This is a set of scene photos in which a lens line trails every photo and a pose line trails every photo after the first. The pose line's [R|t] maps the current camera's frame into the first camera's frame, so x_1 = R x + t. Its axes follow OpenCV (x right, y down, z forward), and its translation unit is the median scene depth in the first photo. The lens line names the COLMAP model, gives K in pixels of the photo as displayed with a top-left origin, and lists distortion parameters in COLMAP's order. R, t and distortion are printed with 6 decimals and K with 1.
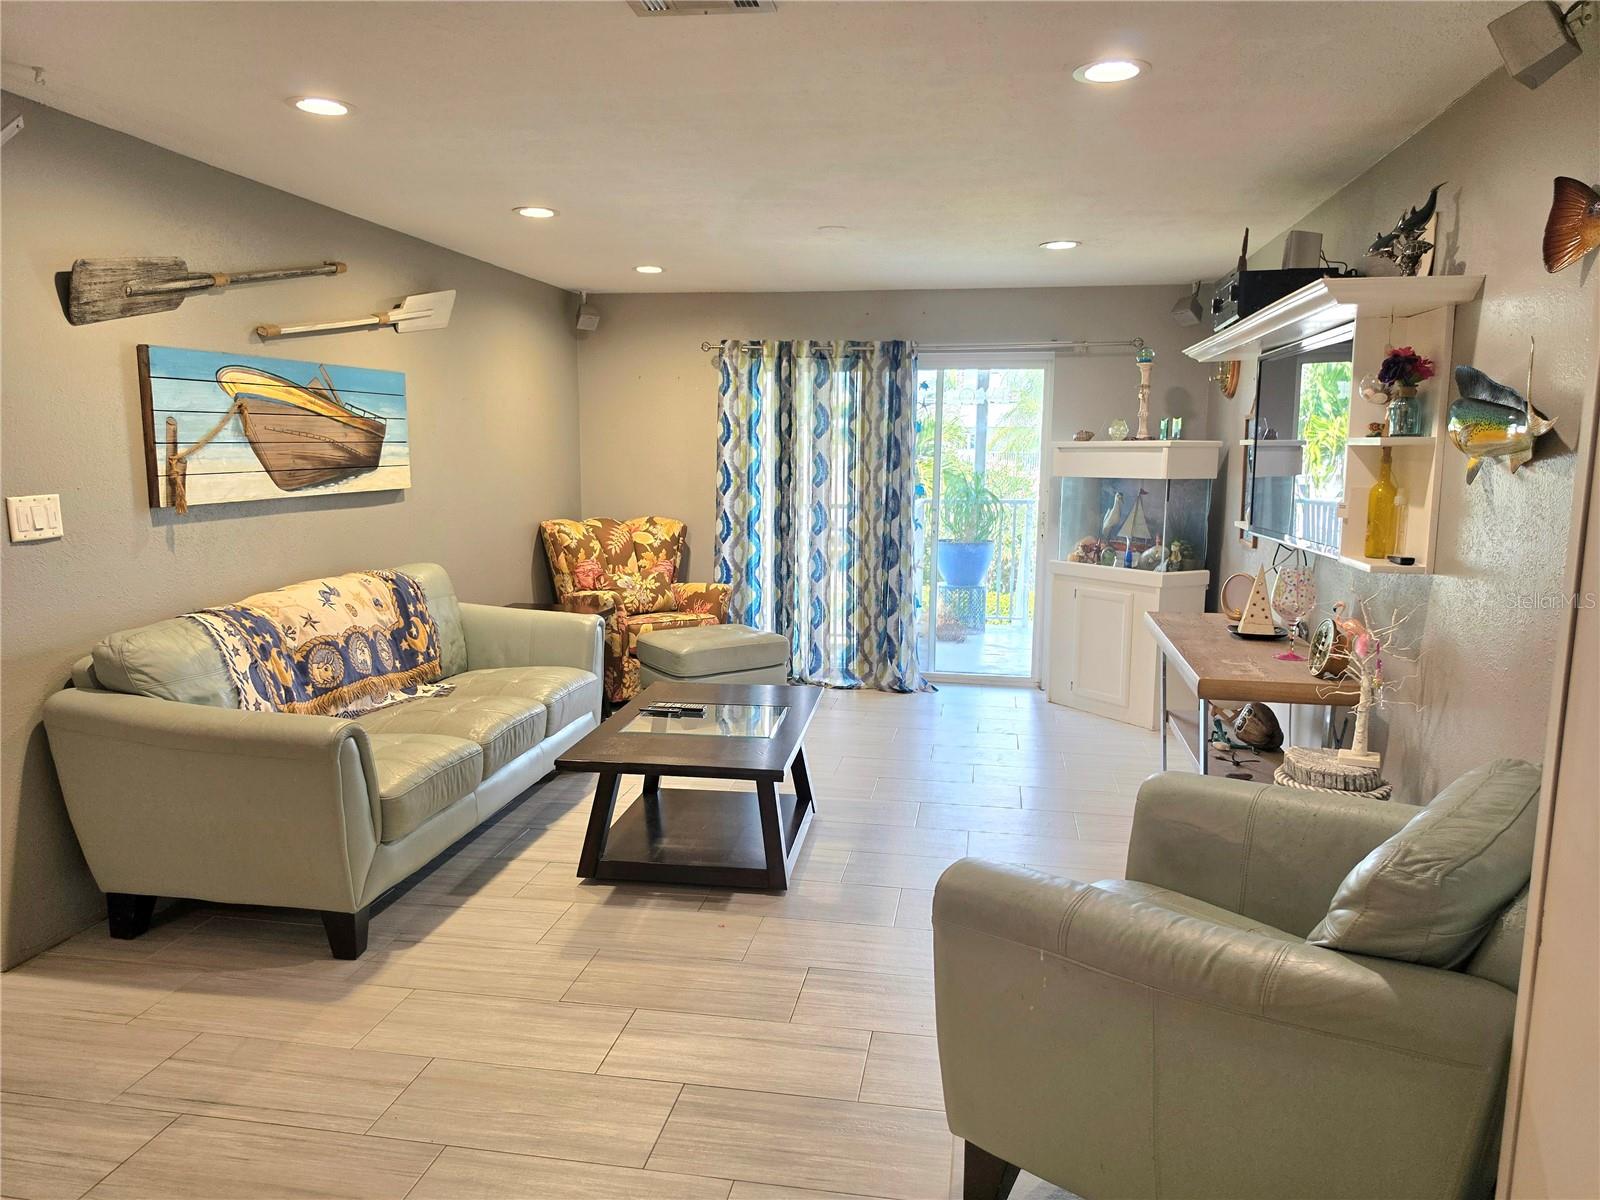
lens RADIAL K [[1108.2, 0, 799.4], [0, 1108.2, 612.5], [0, 0, 1]] dist [0.109751, -0.164091]
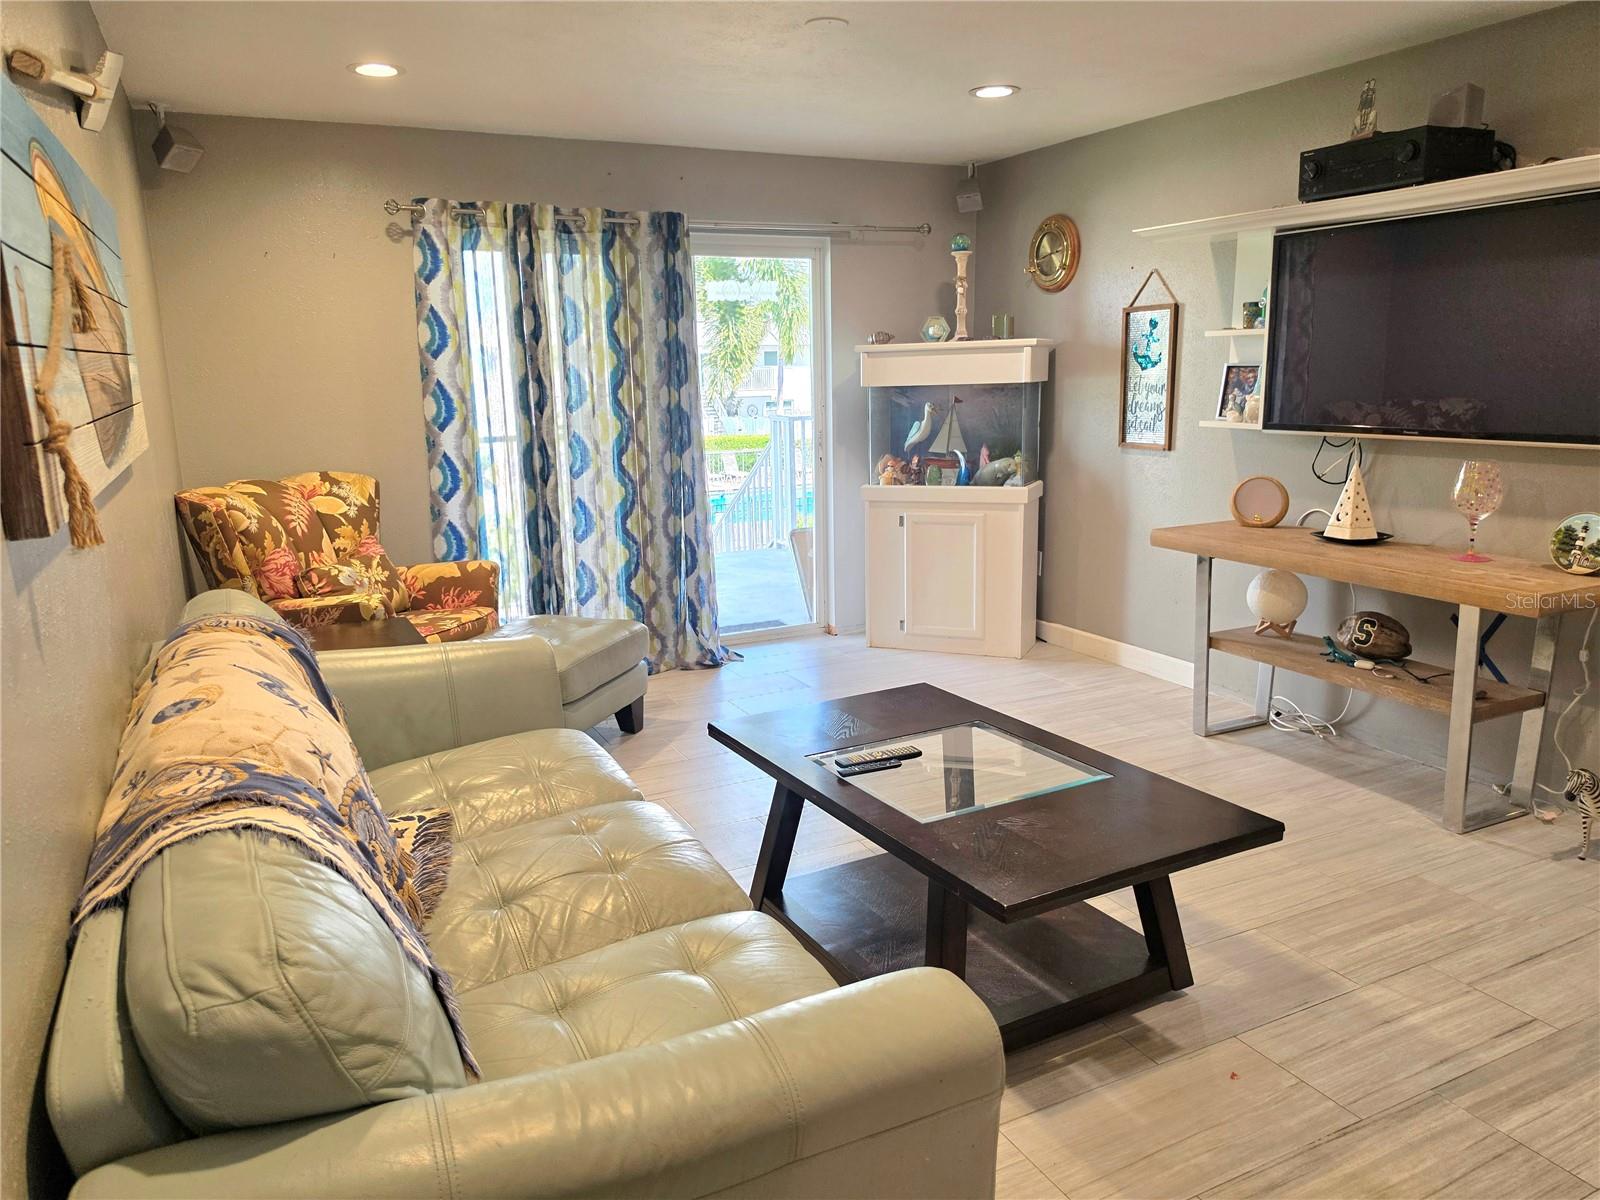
lens RADIAL K [[1108.2, 0, 799.4], [0, 1108.2, 612.5], [0, 0, 1]] dist [0.109751, -0.164091]
pose [[0.806657, -0.153468, 0.570747, -0.313248], [0.114747, 0.987990, 0.103486, -0.043201], [-0.579774, -0.017986, 0.814579, 0.318211]]
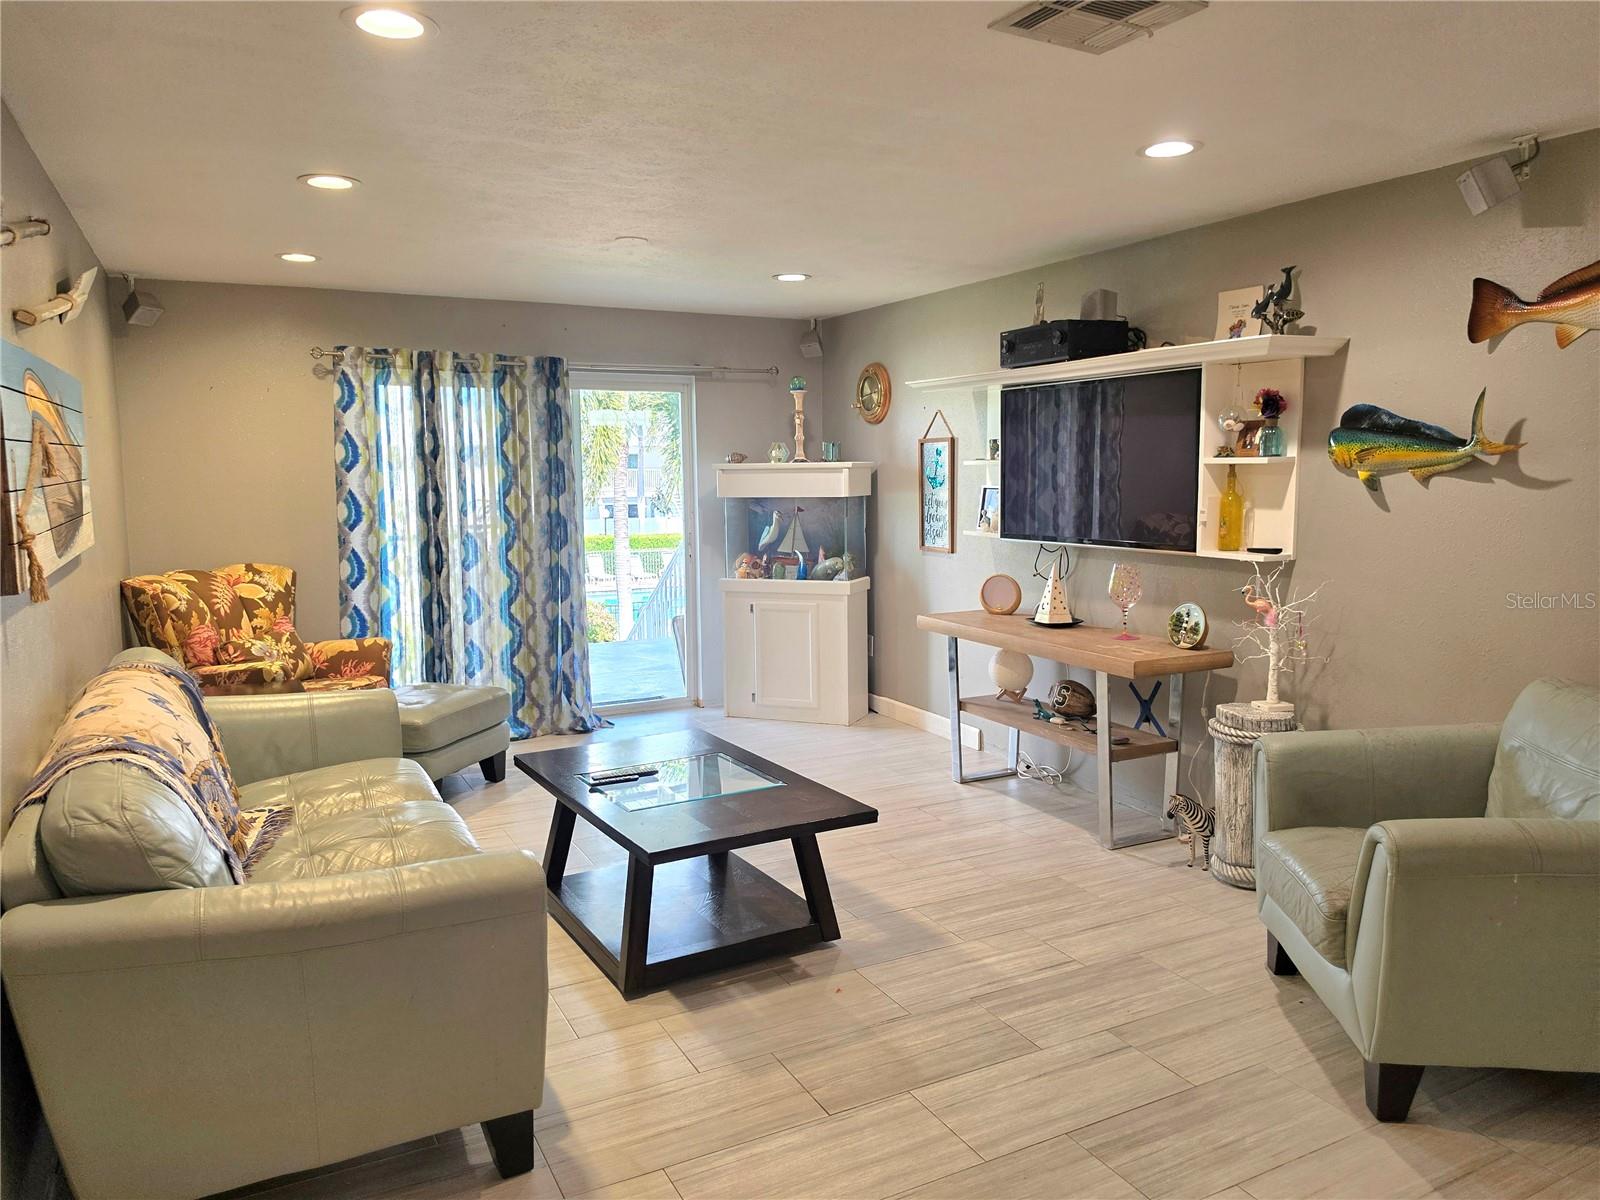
lens RADIAL K [[1124.1, 0, 809.7], [0, 1124.1, 594.6], [0, 0, 1]] dist [0.106387, -0.160839]
pose [[0.794458, -0.086256, 0.601163, -0.322578], [0.105762, 0.994387, 0.002908, -0.026094], [-0.598040, 0.061270, 0.799121, 0.124984]]
